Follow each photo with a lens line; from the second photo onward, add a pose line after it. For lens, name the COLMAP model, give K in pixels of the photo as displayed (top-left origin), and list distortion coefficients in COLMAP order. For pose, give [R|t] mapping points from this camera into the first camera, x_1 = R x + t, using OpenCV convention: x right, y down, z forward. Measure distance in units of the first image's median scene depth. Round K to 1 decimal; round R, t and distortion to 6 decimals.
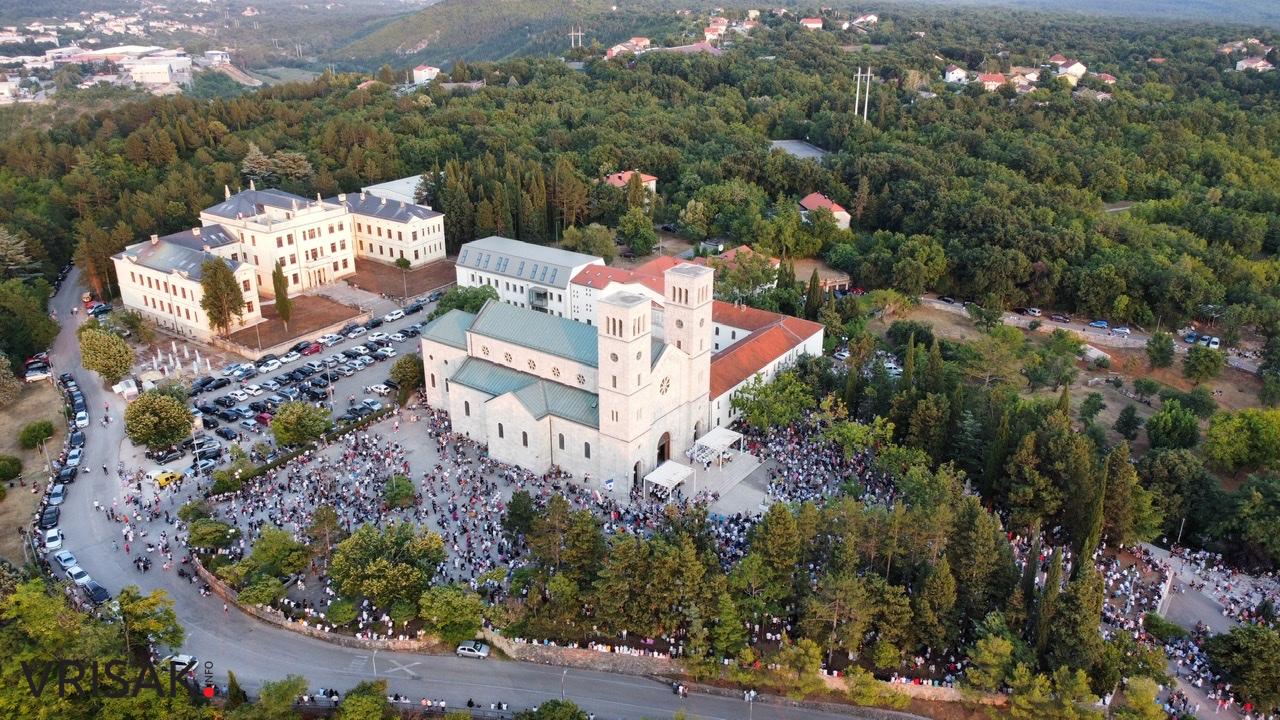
lens RADIAL K [[965.8, 0, 639.5], [0, 965.8, 364.0], [0, 0, 1]] dist [0.002488, -0.006094]
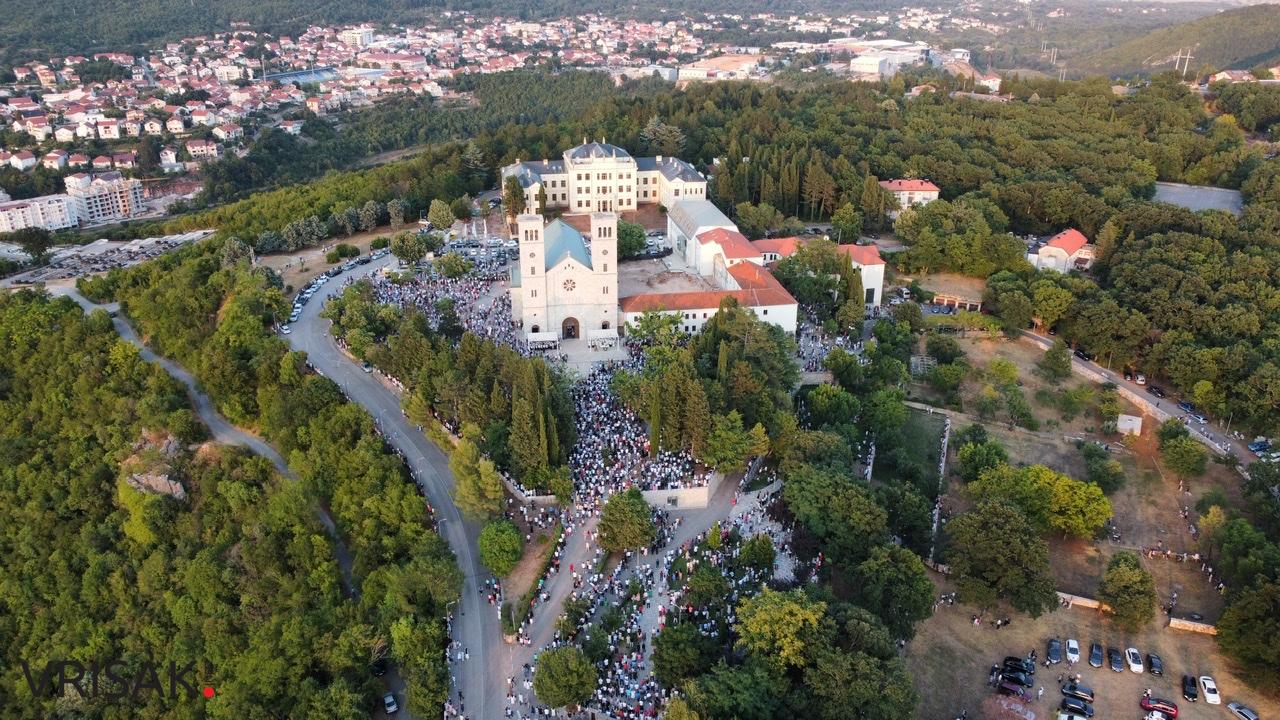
lens RADIAL K [[965.8, 0, 639.5], [0, 965.8, 364.0], [0, 0, 1]] dist [0.002488, -0.006094]
pose [[0.694475, 0.281577, -0.662132, 0.772881], [-0.280101, 0.953452, 0.111680, -0.040752], [0.662758, 0.107904, 0.741019, -0.034599]]
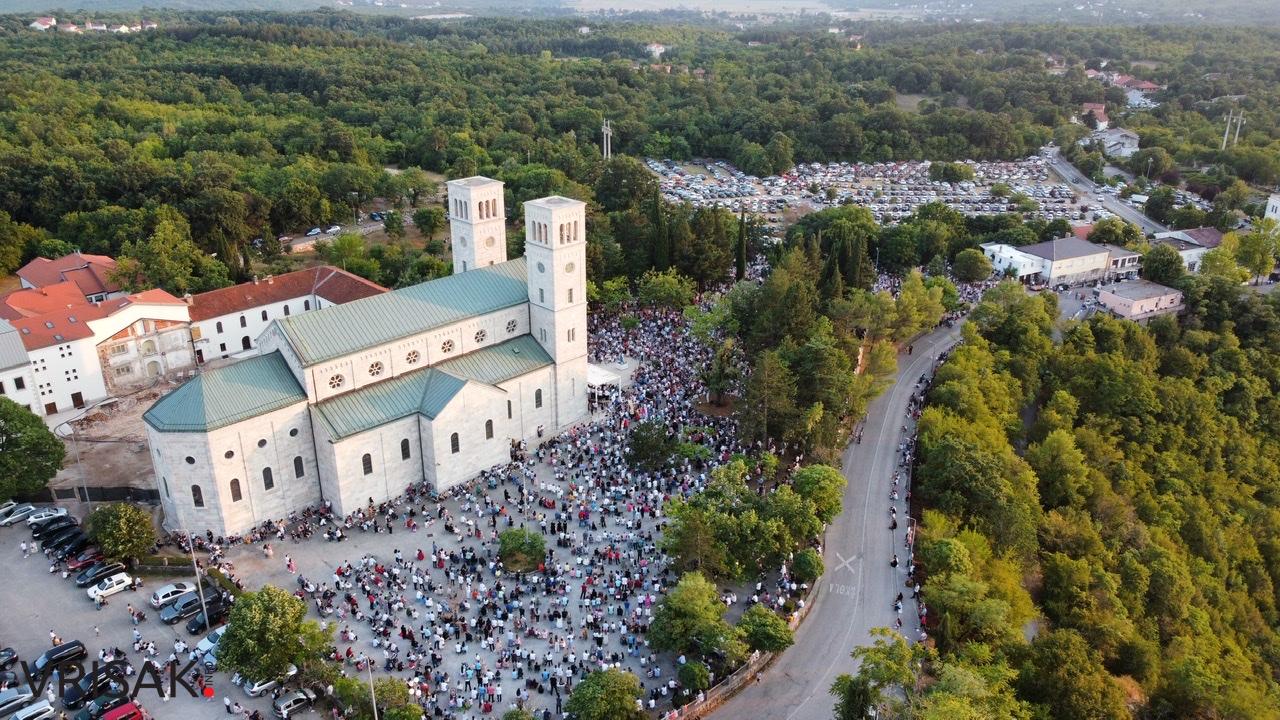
lens RADIAL K [[965.8, 0, 639.5], [0, 965.8, 364.0], [0, 0, 1]] dist [0.002488, -0.006094]
pose [[0.161338, -0.384895, 0.908749, -0.541073], [0.377074, 0.874992, 0.303652, -0.110489], [-0.912023, 0.293675, 0.286303, 0.438861]]
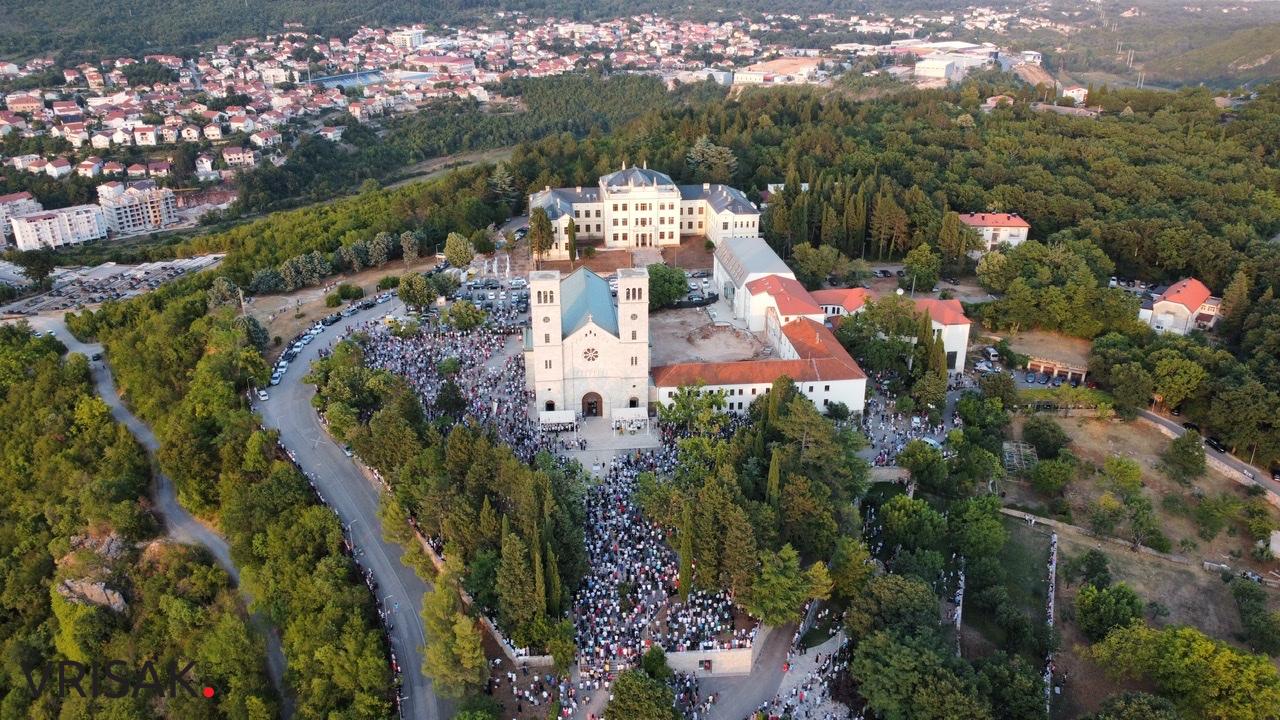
lens RADIAL K [[965.8, 0, 639.5], [0, 965.8, 364.0], [0, 0, 1]] dist [0.002488, -0.006094]
pose [[0.653235, 0.294813, -0.697401, 0.645202], [-0.291158, 0.948066, 0.128058, -0.099493], [0.698935, 0.119402, 0.705147, 0.095269]]
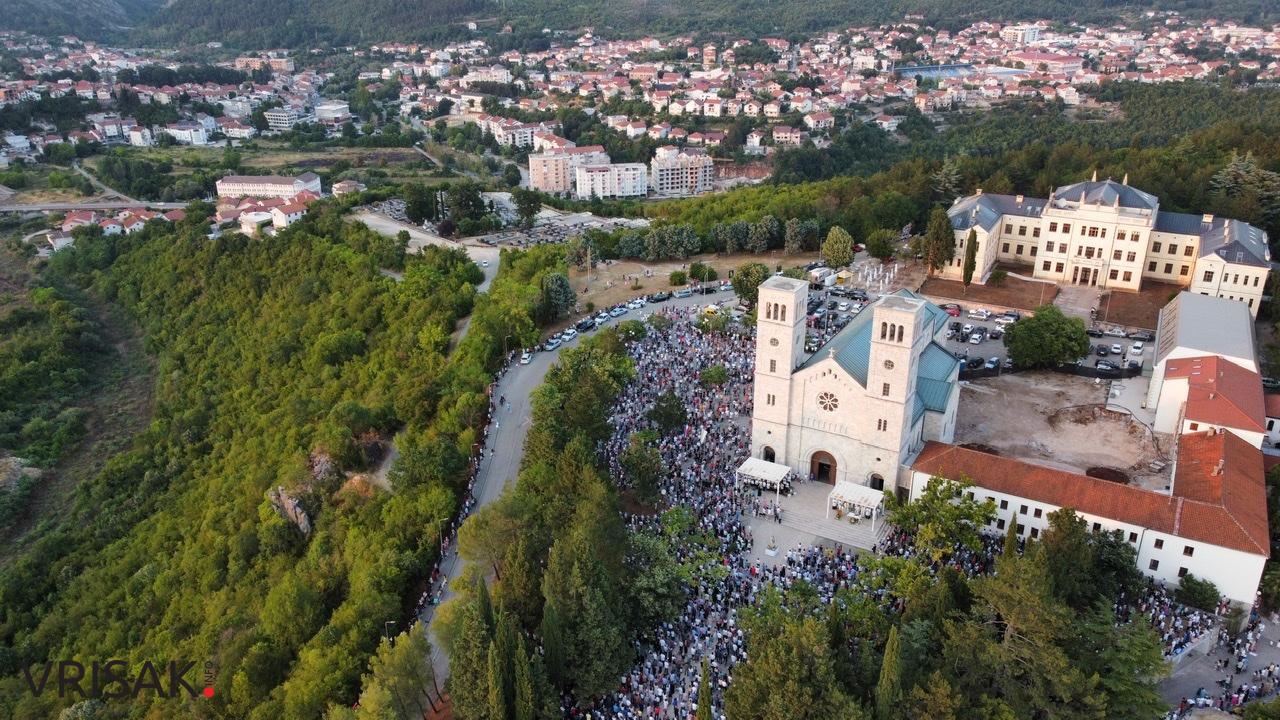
lens RADIAL K [[965.8, 0, 639.5], [0, 965.8, 364.0], [0, 0, 1]] dist [0.002488, -0.006094]
pose [[0.089600, 0.387416, -0.917541, 0.575233], [-0.382306, 0.864053, 0.327498, -0.165604], [0.919681, 0.321438, 0.225530, 0.404551]]
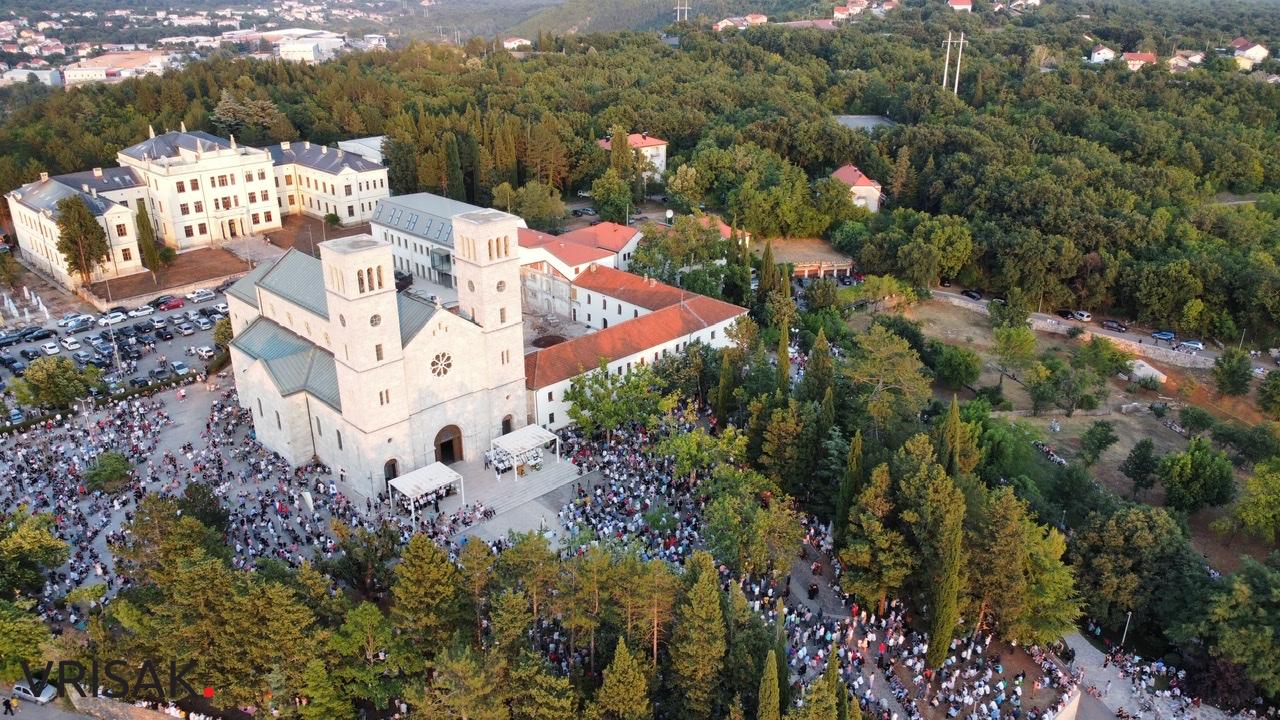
lens RADIAL K [[965.8, 0, 639.5], [0, 965.8, 364.0], [0, 0, 1]] dist [0.002488, -0.006094]
pose [[0.983991, 0.066558, -0.165323, 0.206584], [-0.066206, 0.997777, 0.007643, 0.003774], [0.165464, 0.003425, 0.986210, 0.177490]]
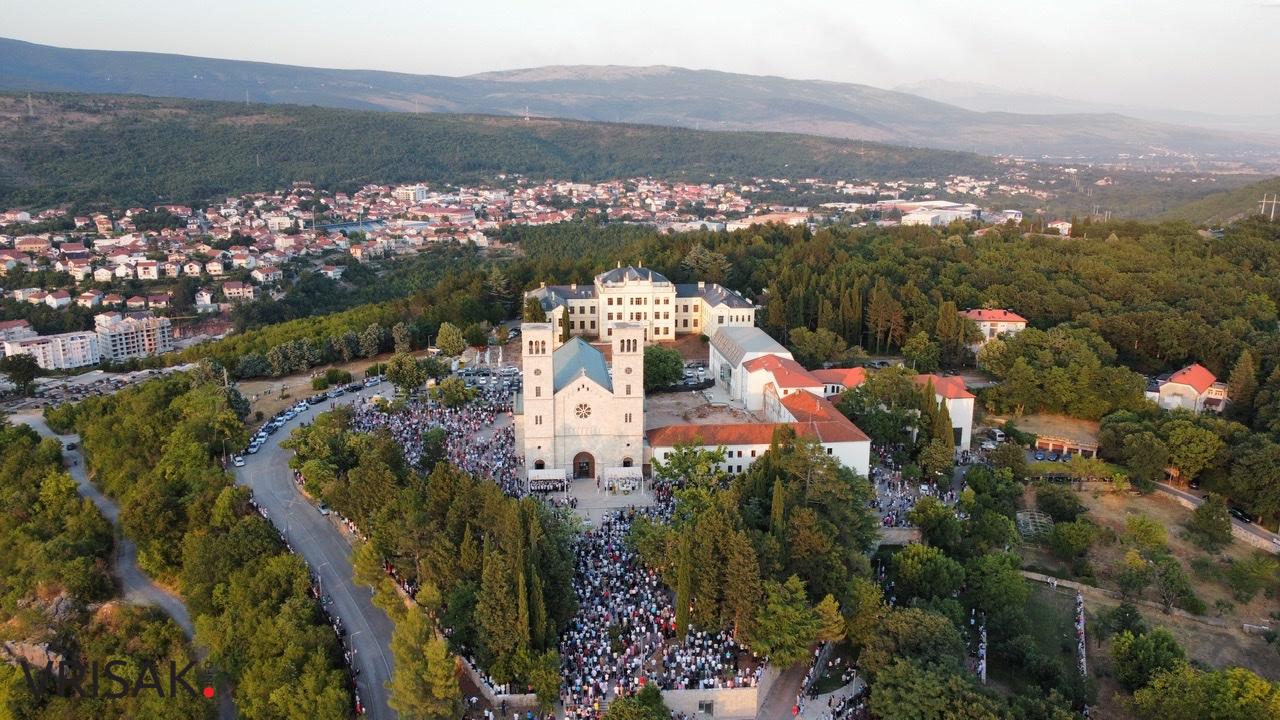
lens RADIAL K [[965.8, 0, 639.5], [0, 965.8, 364.0], [0, 0, 1]] dist [0.002488, -0.006094]
pose [[0.656438, 0.178116, -0.733051, 0.644275], [-0.296287, 0.954515, -0.033394, -0.010011], [0.693760, 0.239115, 0.679353, 0.133223]]
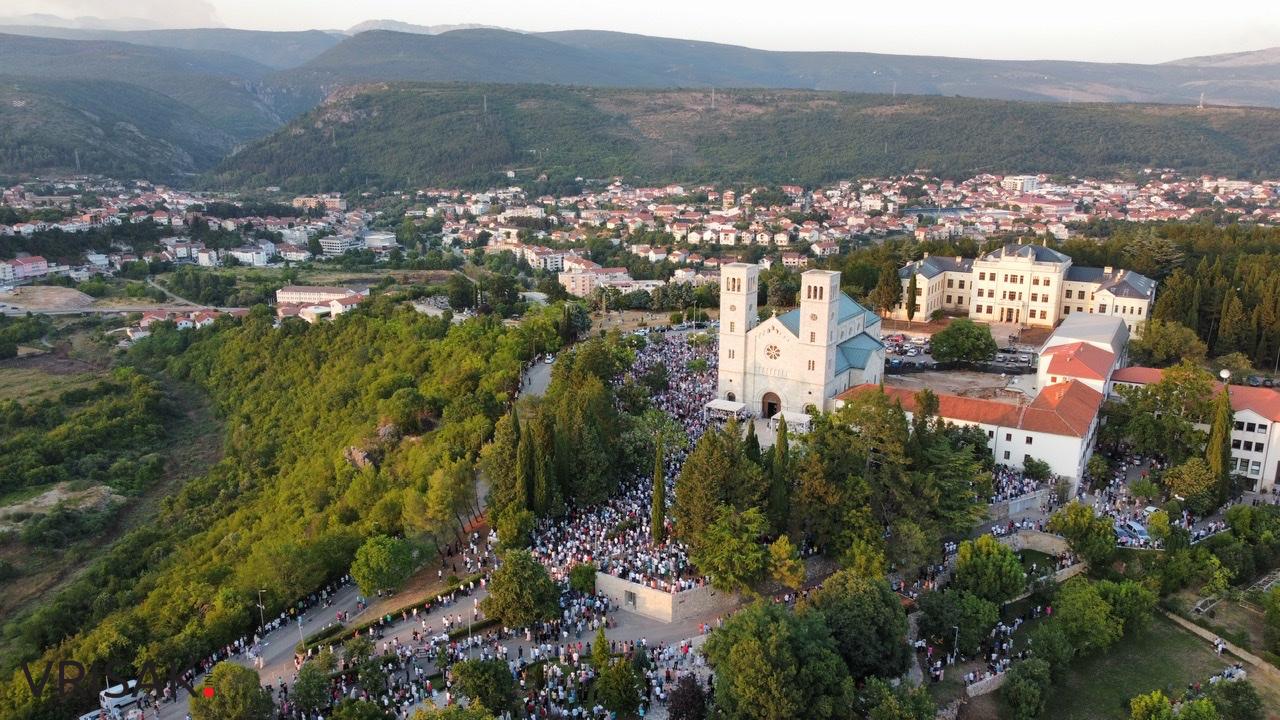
lens RADIAL K [[965.8, 0, 639.5], [0, 965.8, 364.0], [0, 0, 1]] dist [0.002488, -0.006094]
pose [[0.058779, 0.240869, -0.968776, 0.831484], [-0.390796, 0.898554, 0.199698, -0.098829], [0.918599, 0.366856, 0.146946, 0.440232]]
